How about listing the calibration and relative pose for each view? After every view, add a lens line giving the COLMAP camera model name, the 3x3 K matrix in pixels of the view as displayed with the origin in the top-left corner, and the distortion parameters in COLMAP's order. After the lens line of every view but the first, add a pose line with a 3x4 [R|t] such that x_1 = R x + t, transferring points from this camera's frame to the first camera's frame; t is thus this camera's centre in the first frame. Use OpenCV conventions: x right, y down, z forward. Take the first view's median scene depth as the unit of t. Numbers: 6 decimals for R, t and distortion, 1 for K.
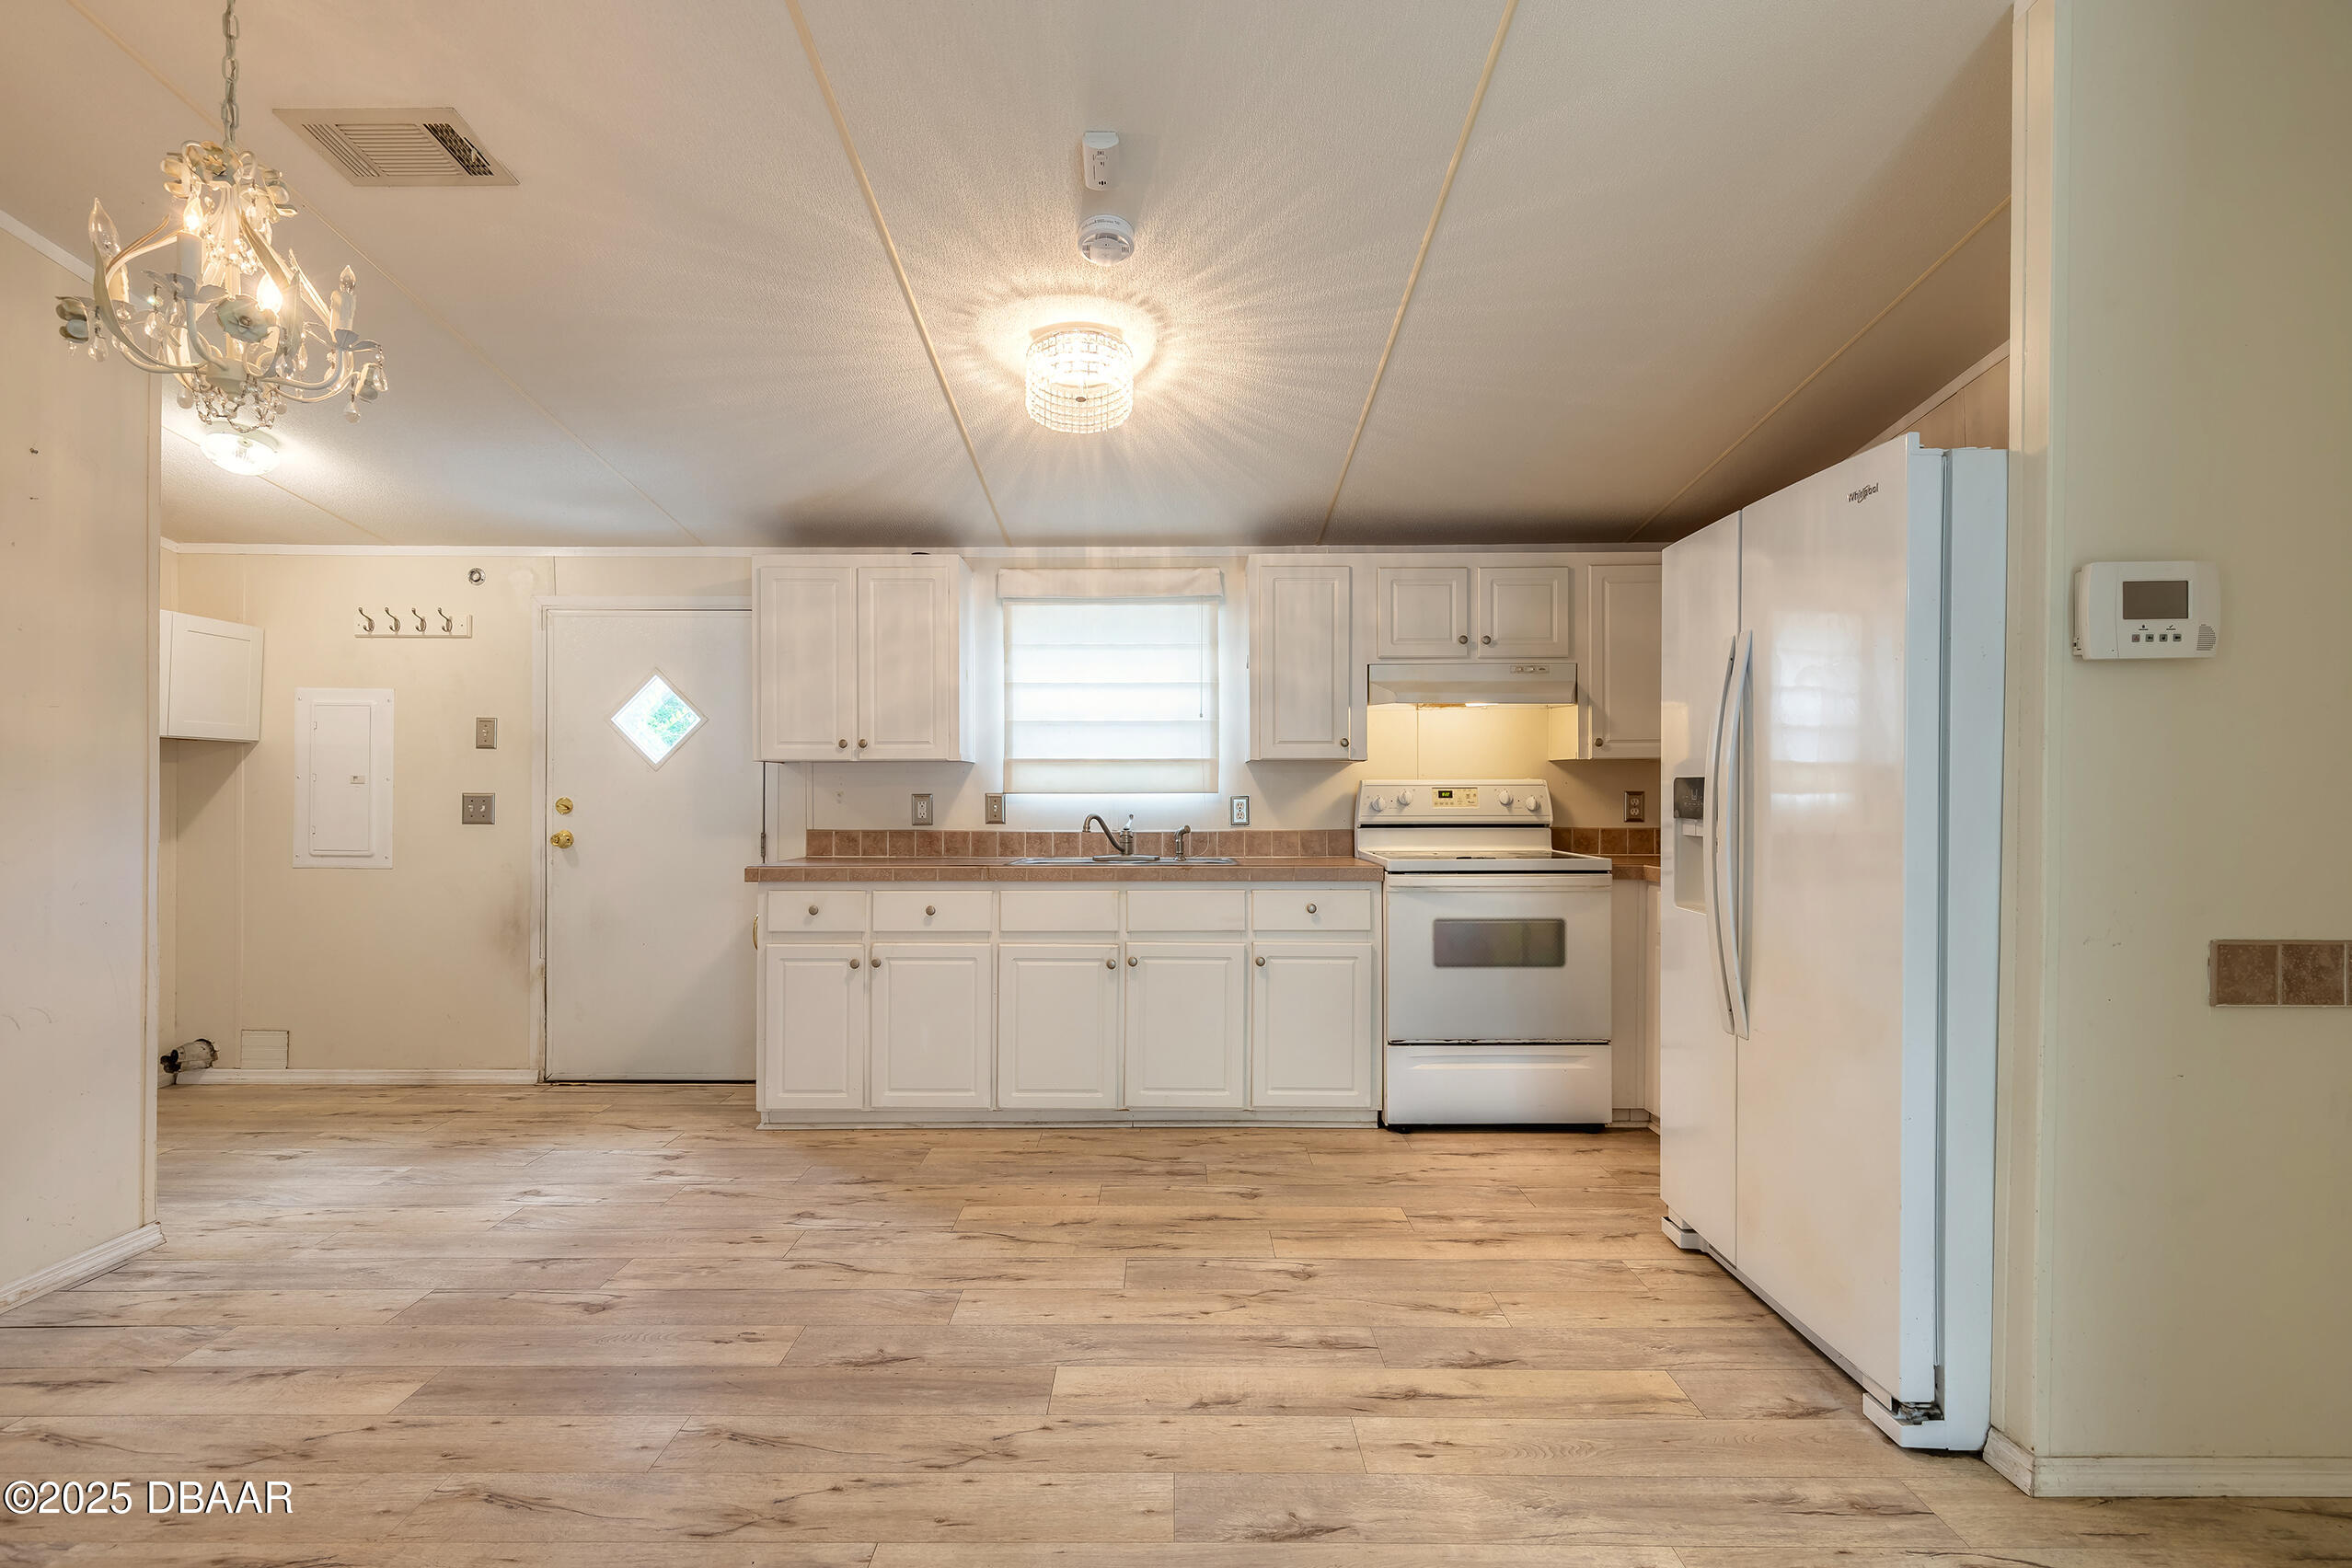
lens RADIAL K [[1078.1, 0, 1148.3], [0, 1078.1, 784.8], [0, 0, 1]] dist [0.016186, -0.004793]
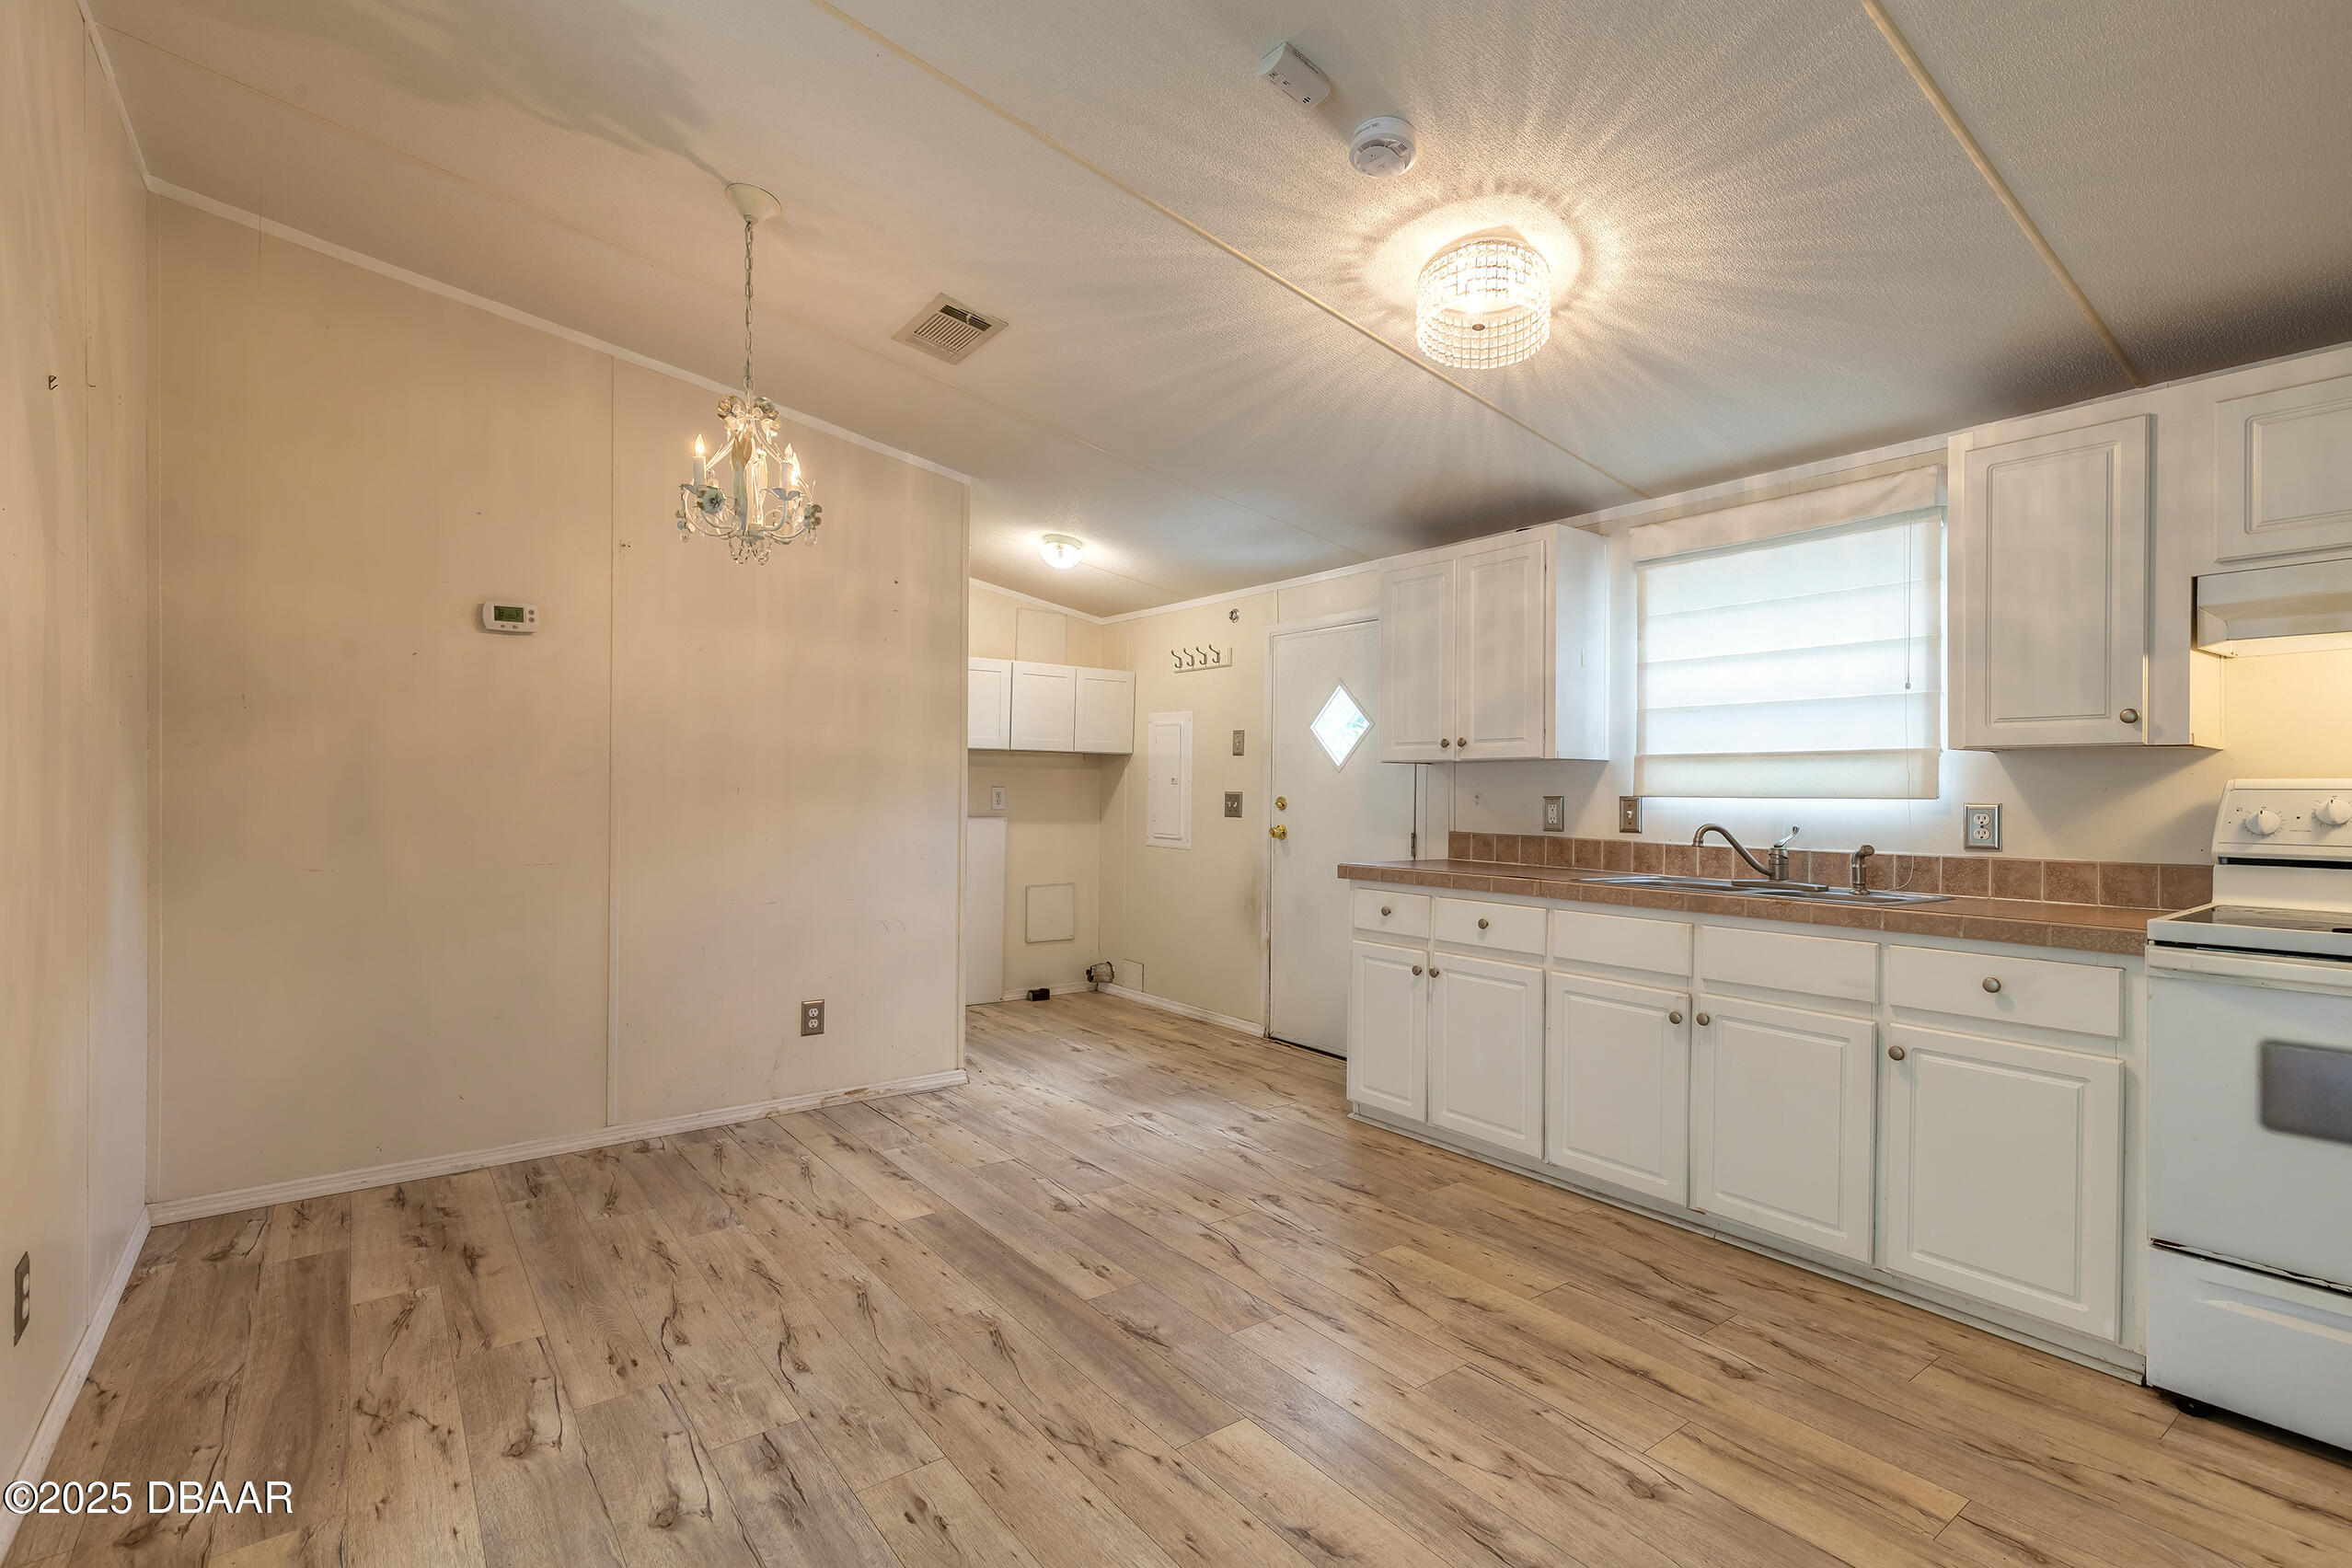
lens RADIAL K [[1078.1, 0, 1148.3], [0, 1078.1, 784.8], [0, 0, 1]] dist [0.016186, -0.004793]
pose [[0.599220, 0.001688, -0.800582, 0.356927], [-0.002963, 0.999996, -0.000109, 0.000140], [0.800579, 0.002438, 0.599223, 0.226271]]
